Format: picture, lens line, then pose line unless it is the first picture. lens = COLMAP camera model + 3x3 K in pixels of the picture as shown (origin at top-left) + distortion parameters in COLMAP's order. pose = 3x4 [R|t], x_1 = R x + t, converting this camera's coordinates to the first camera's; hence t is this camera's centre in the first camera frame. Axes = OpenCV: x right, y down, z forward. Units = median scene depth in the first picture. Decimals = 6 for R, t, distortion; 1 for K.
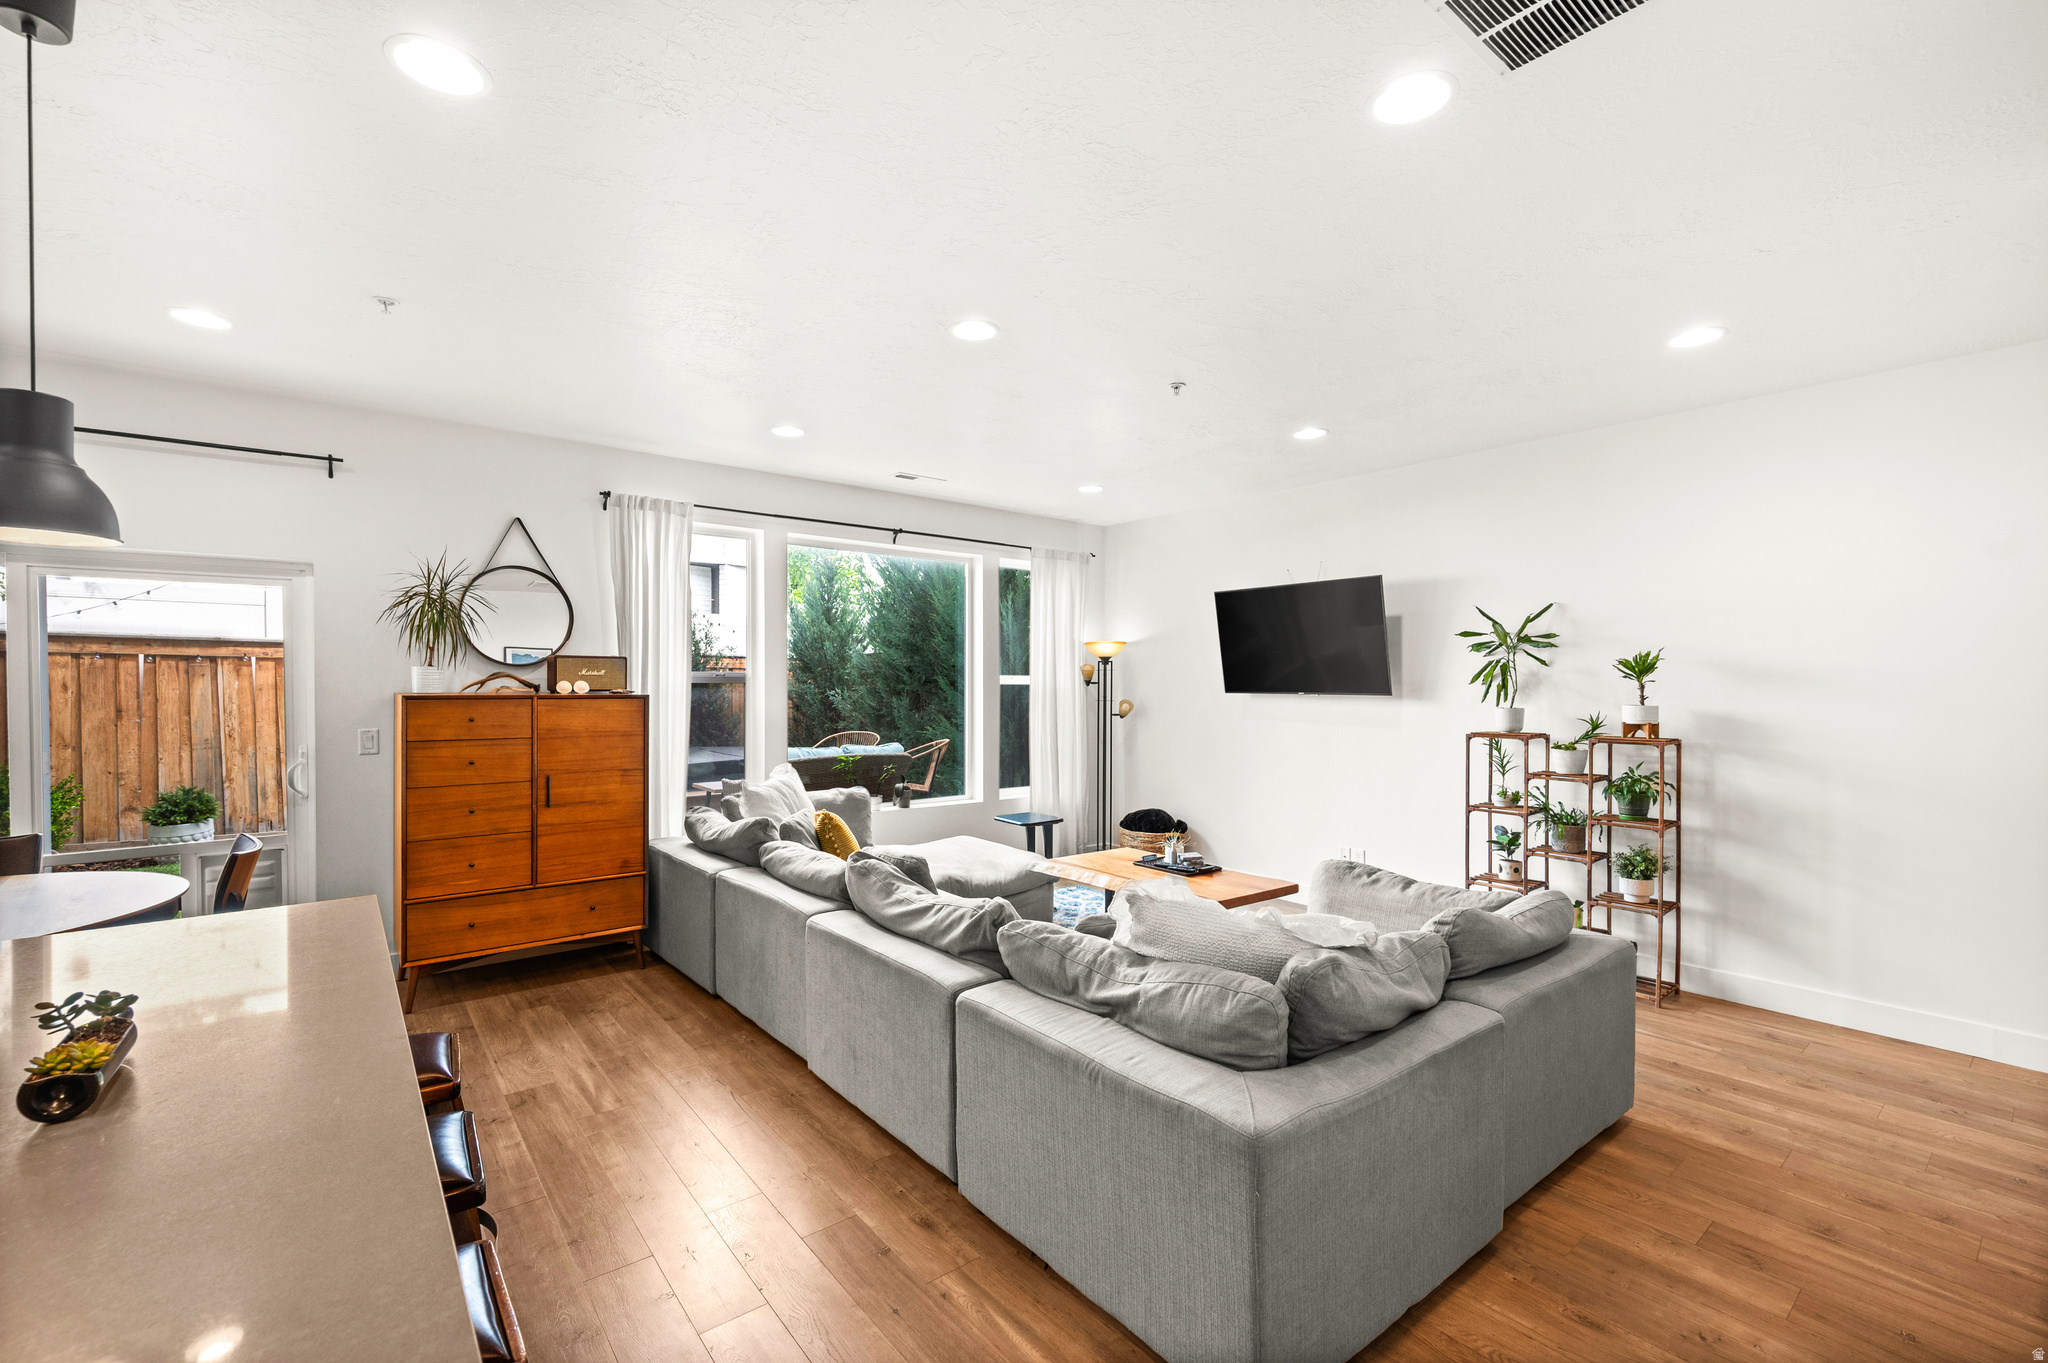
lens RADIAL K [[873.2, 0, 1025.7], [0, 873.2, 692.1], [0, 0, 1]] dist [0.000924, -0.000375]
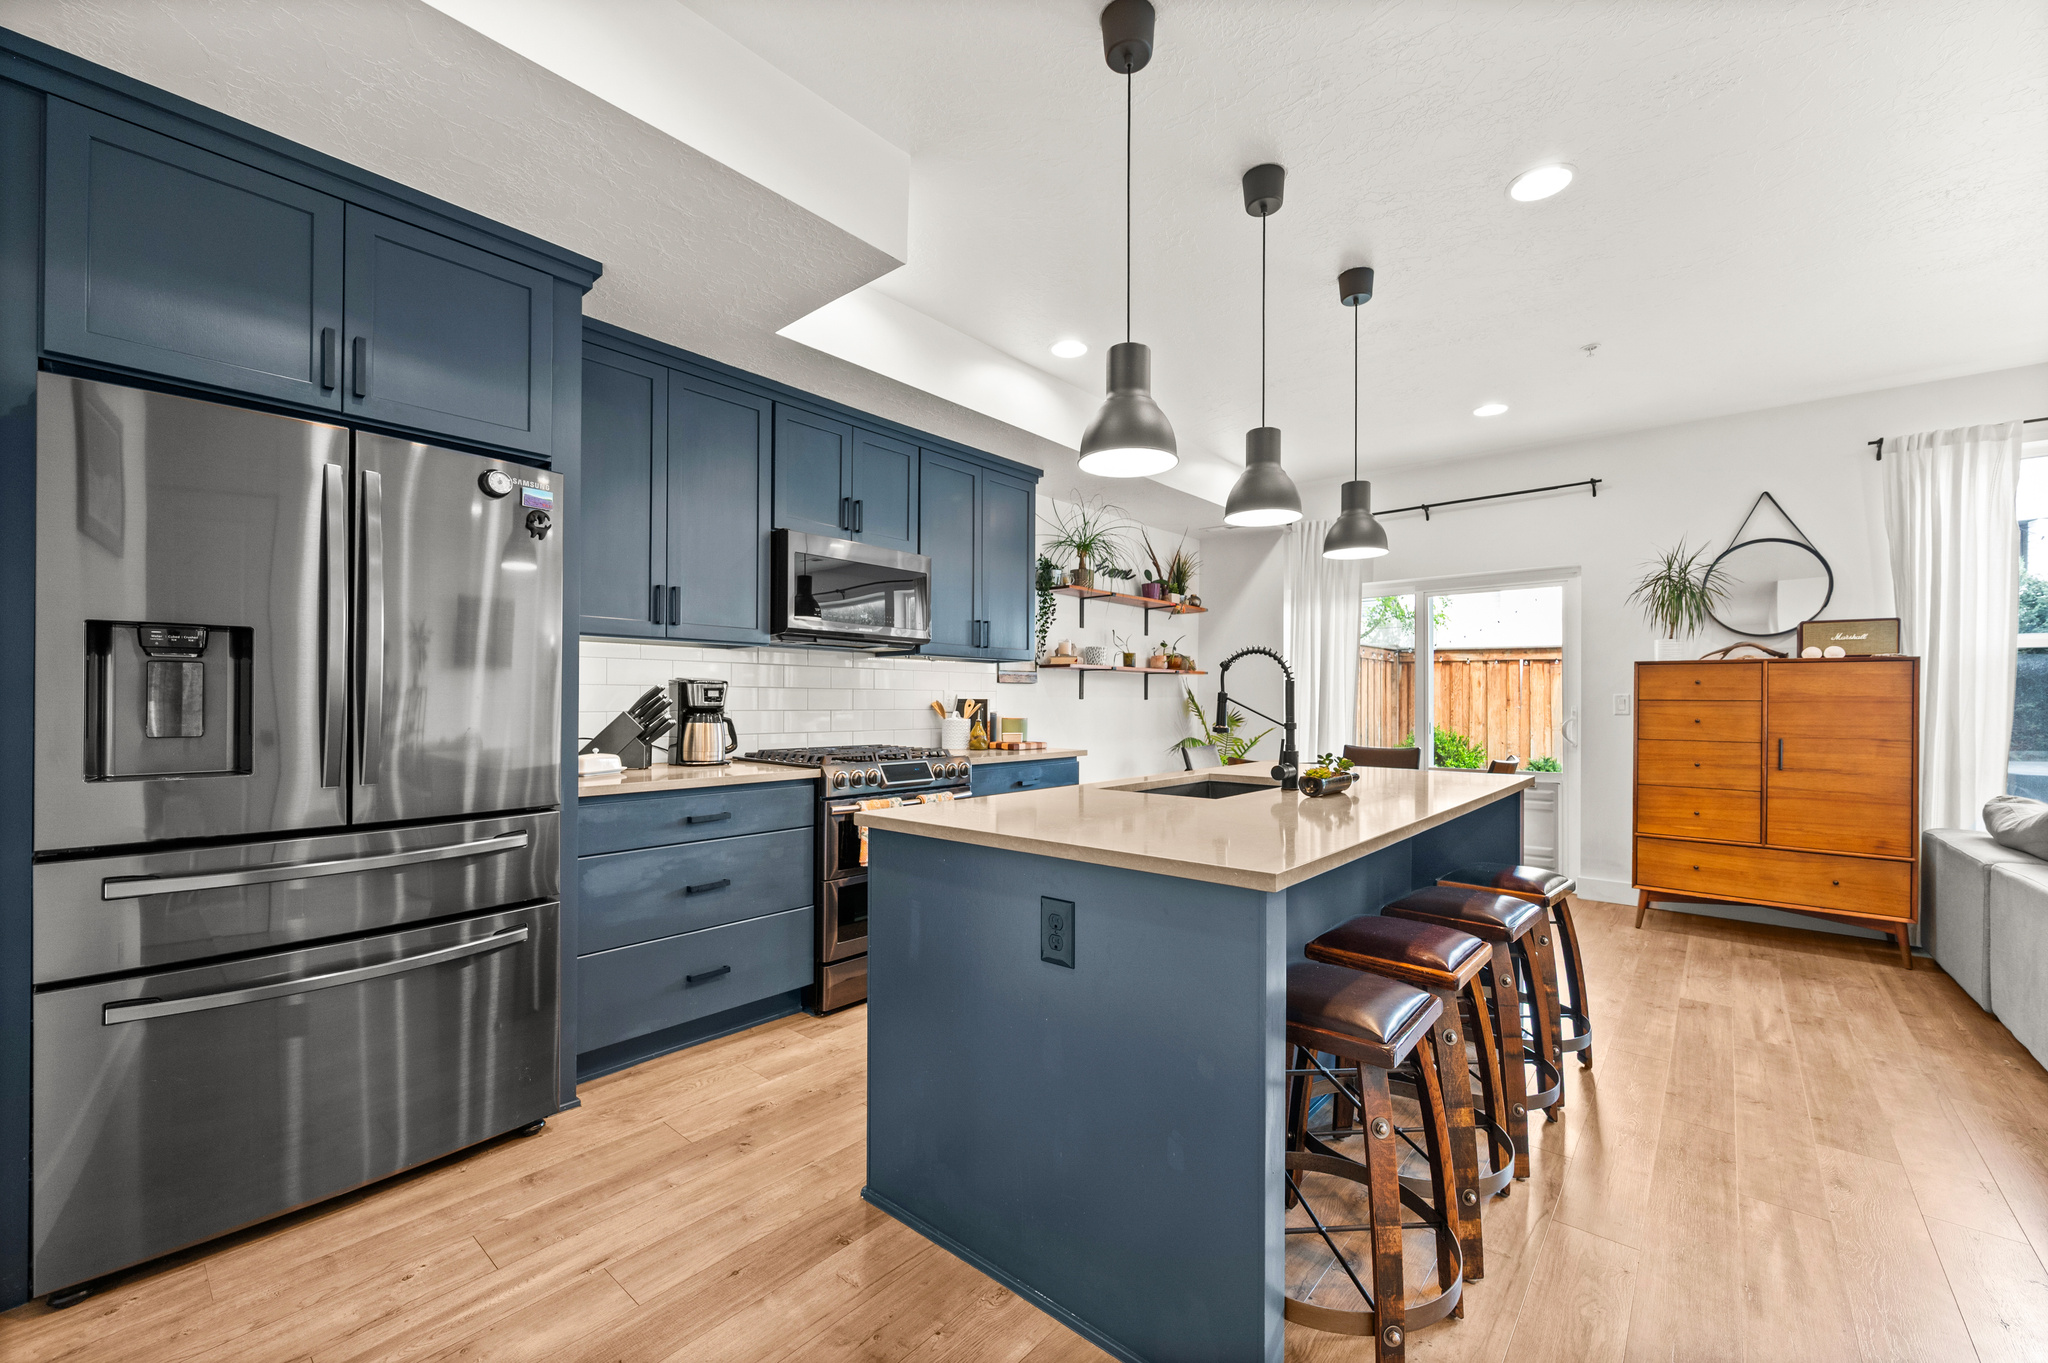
lens RADIAL K [[804.9, 0, 1025.4], [0, 804.9, 694.9], [0, 0, 1]] dist [-0.003352, -0.000543]
pose [[0.186503, -0.001823, -0.982453, 0.199014], [-0.014376, 0.999886, -0.004584, 0.061362], [0.982349, 0.014979, 0.186455, -0.028749]]
